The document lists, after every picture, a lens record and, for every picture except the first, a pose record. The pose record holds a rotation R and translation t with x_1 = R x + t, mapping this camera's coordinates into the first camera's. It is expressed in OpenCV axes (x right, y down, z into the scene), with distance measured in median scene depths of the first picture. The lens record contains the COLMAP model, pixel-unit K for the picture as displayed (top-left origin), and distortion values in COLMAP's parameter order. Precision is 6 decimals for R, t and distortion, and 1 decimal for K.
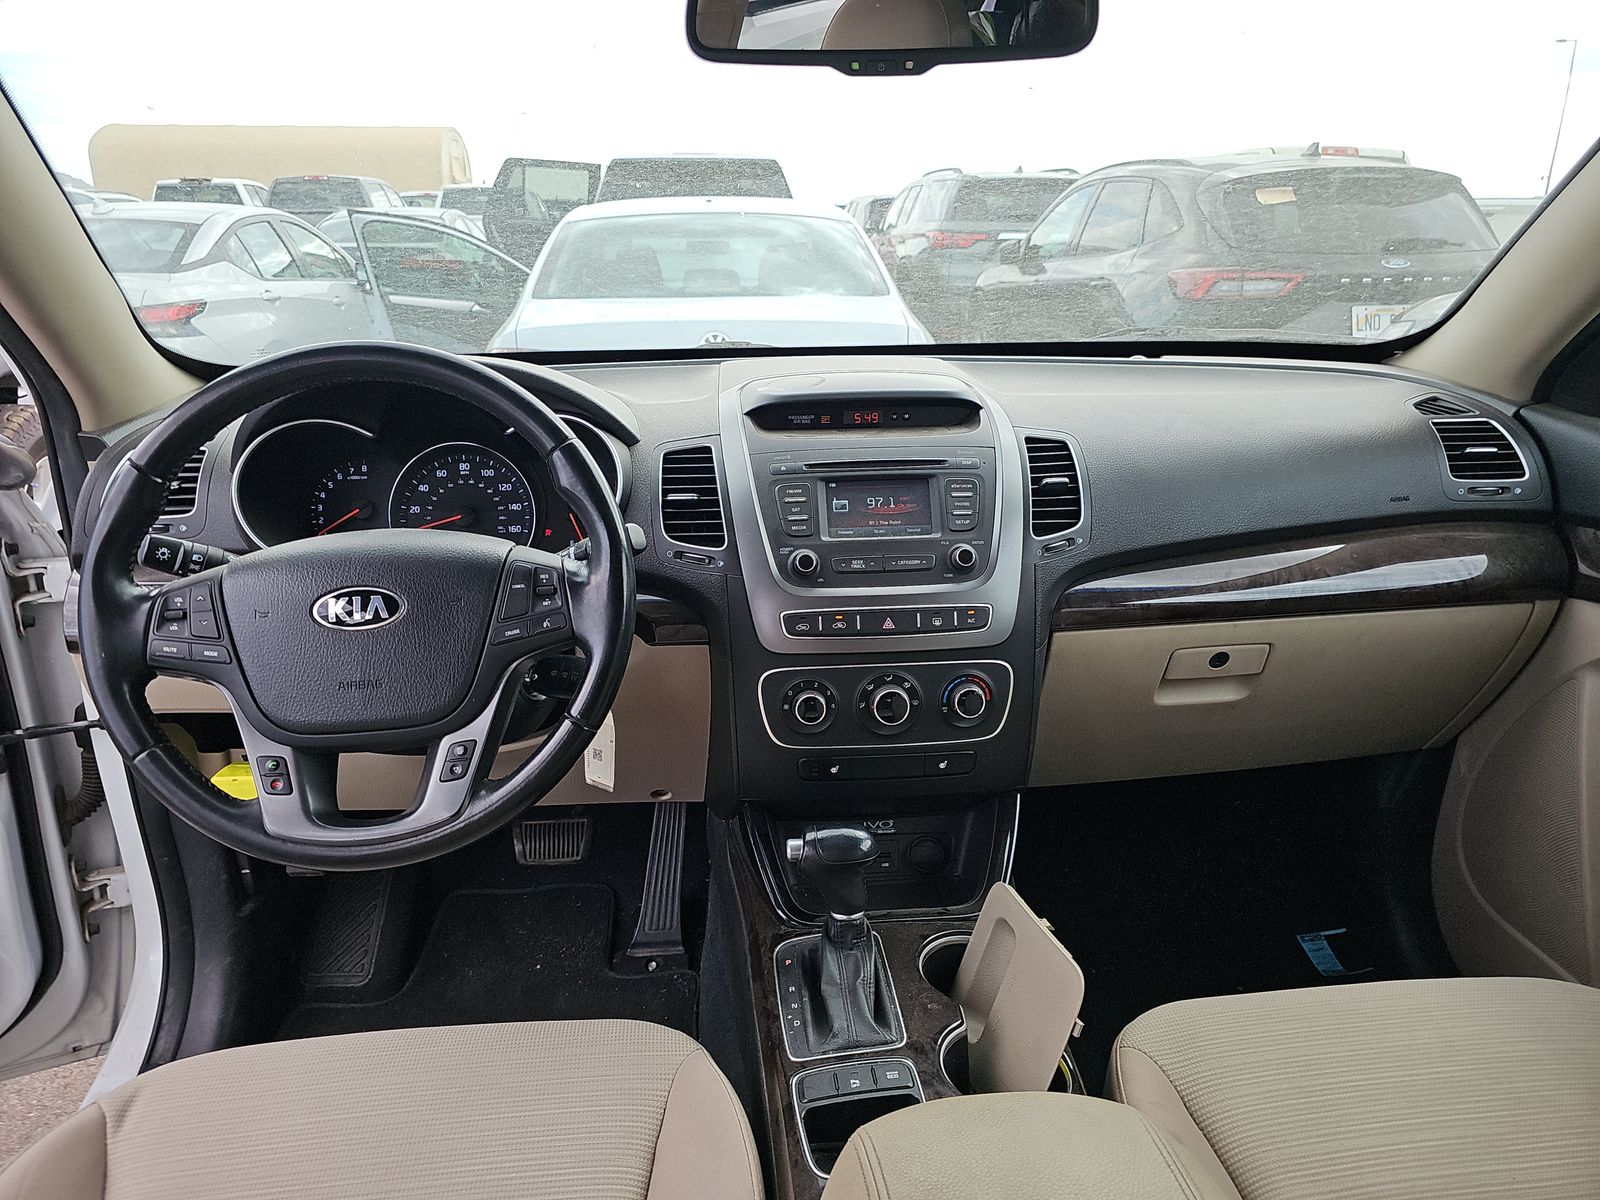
lens RADIAL K [[1067.0, 0, 801.0], [0, 1067.0, 627.5], [0, 0, 1]] dist [0.024154, 0.001239]
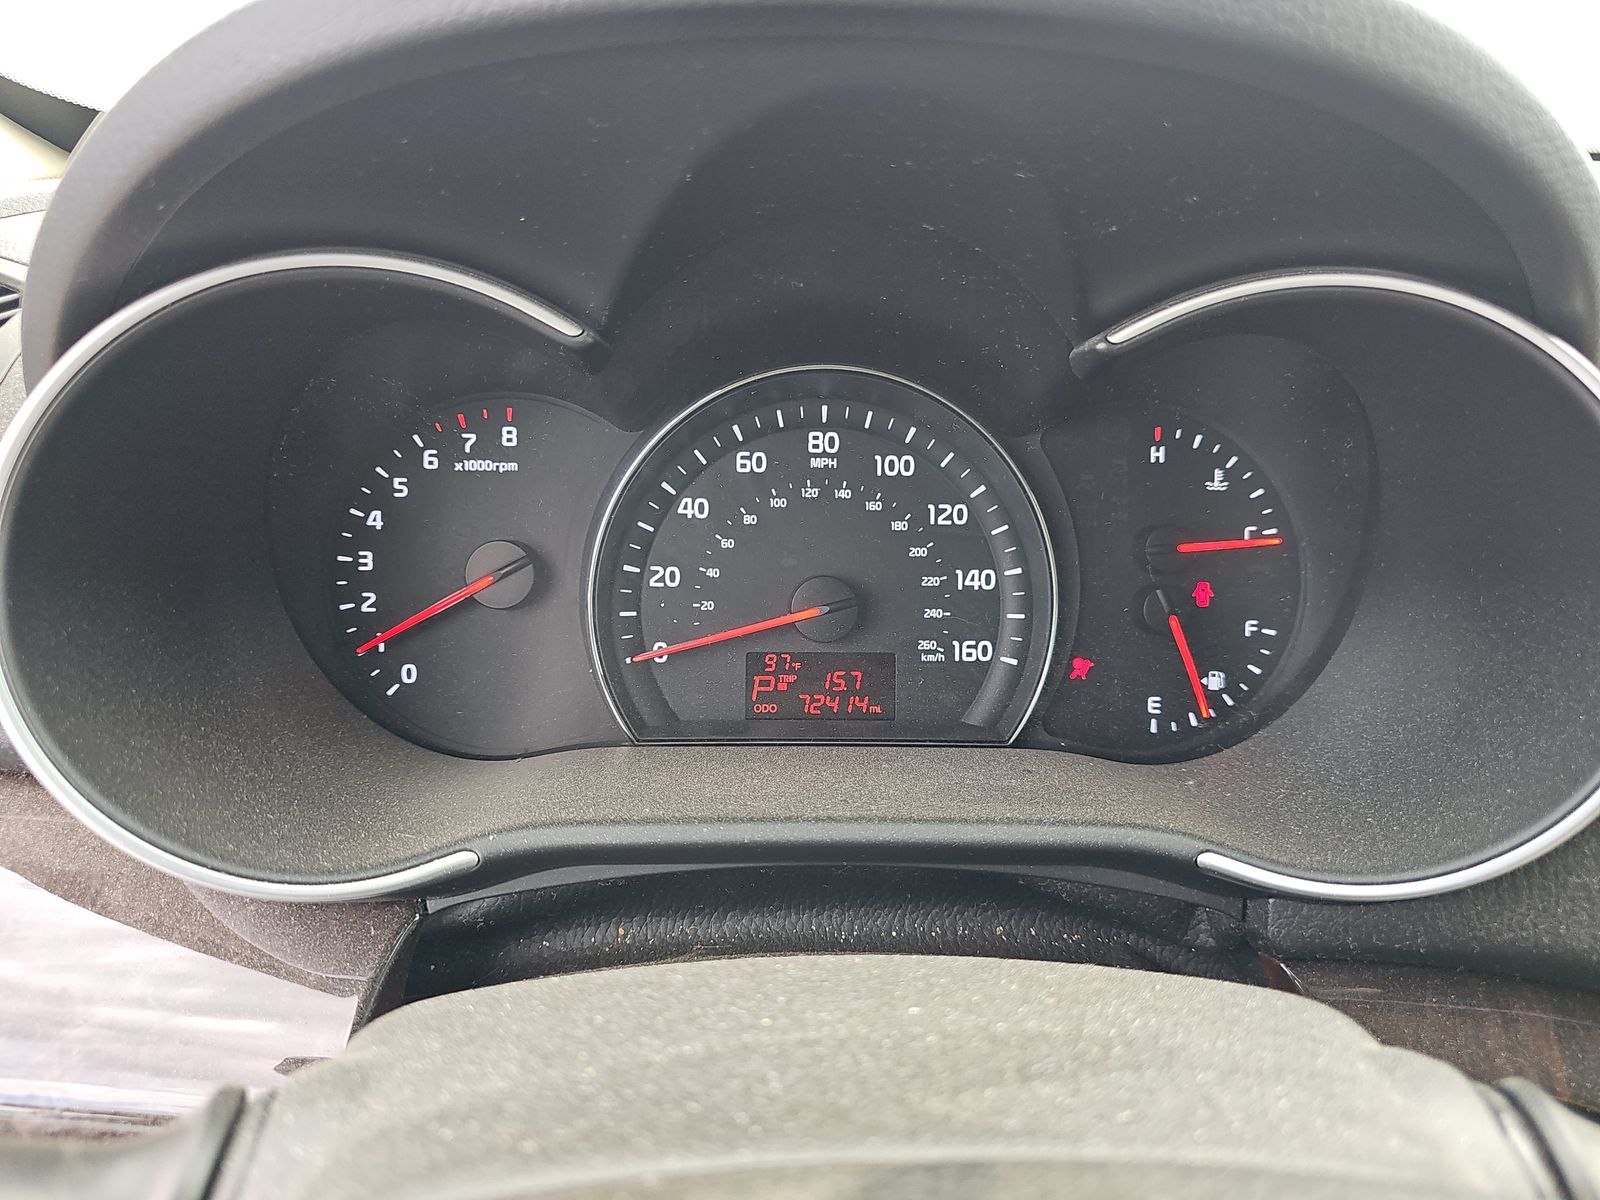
lens RADIAL K [[1067.0, 0, 801.0], [0, 1067.0, 627.5], [0, 0, 1]] dist [0.024154, 0.001239]
pose [[0.997963, 0.054713, -0.032806, -0.313409], [-0.051472, 0.994372, 0.092603, -0.127604], [0.037688, -0.090726, 0.995162, 0.698710]]
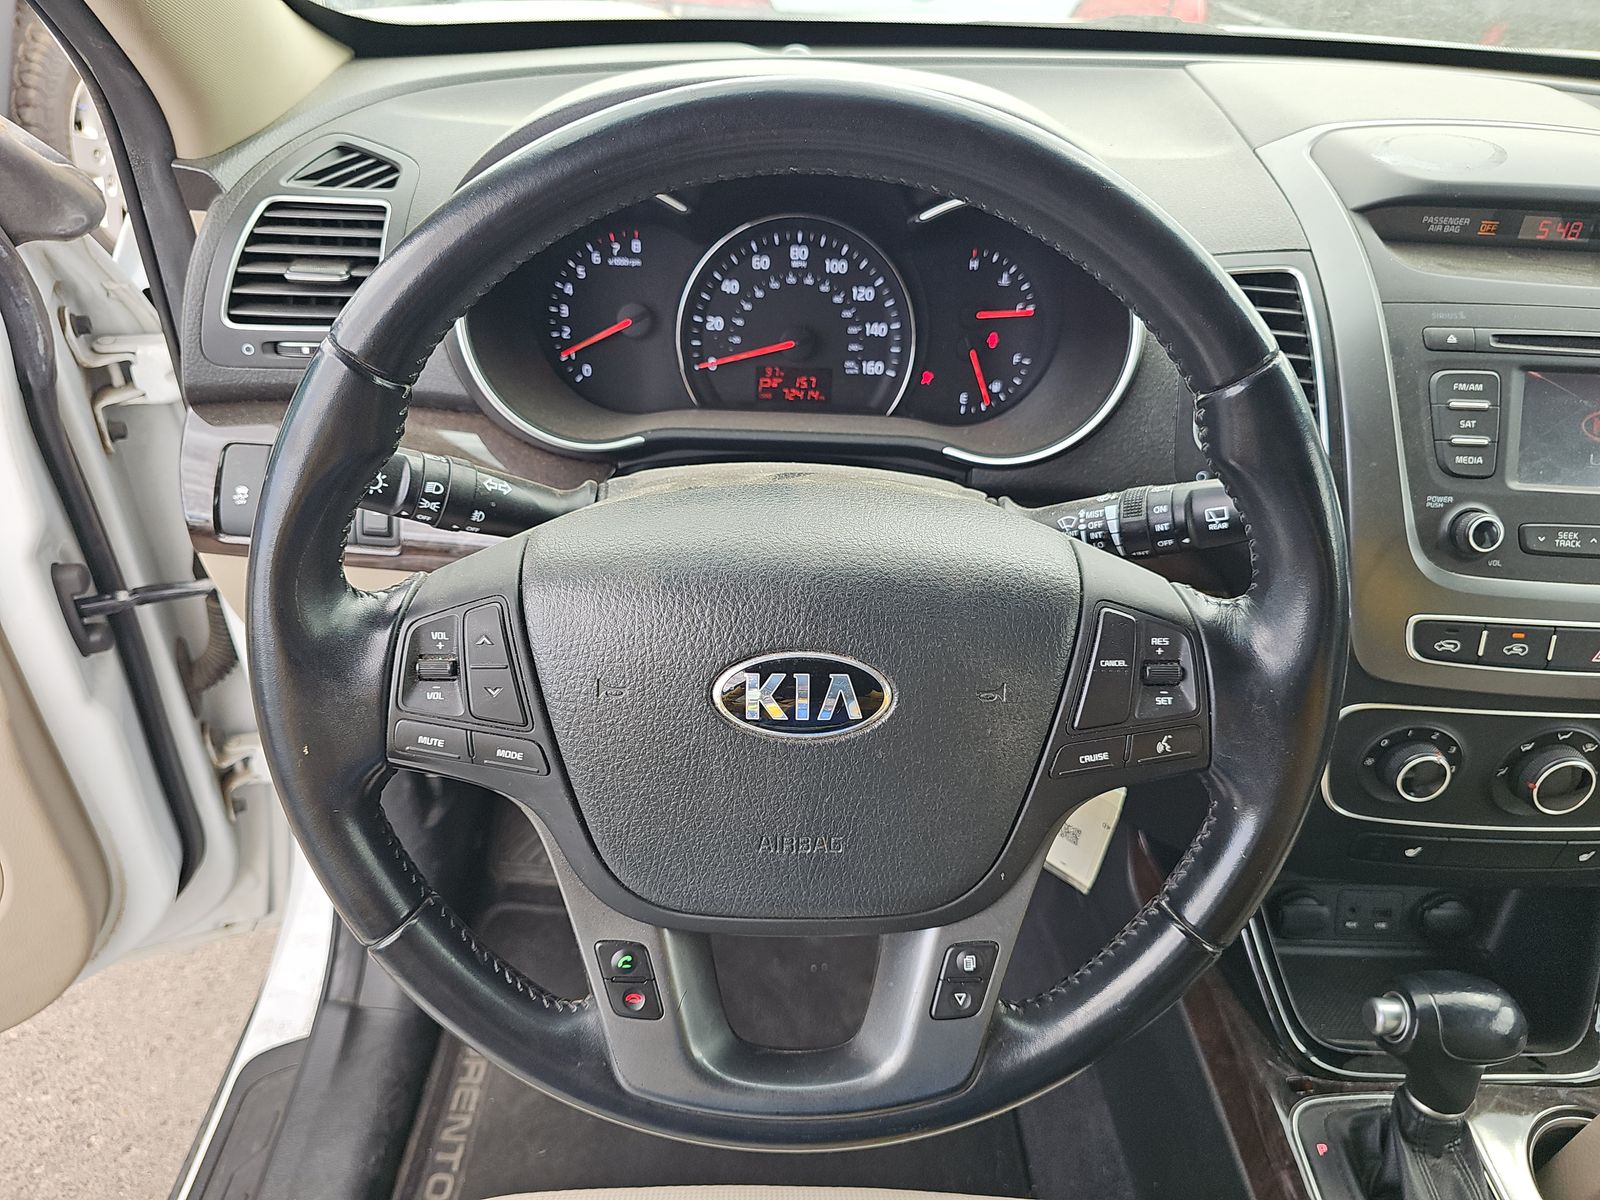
lens RADIAL K [[1051.0, 0, 780.4], [0, 1051.0, 611.2], [0, 0, 1]] dist [0.015946, -0.004990]
pose [[0.994973, 0.092851, -0.037521, -0.289754], [-0.077226, 0.949911, 0.302829, -0.140063], [0.063759, -0.298409, 0.952306, 0.394283]]
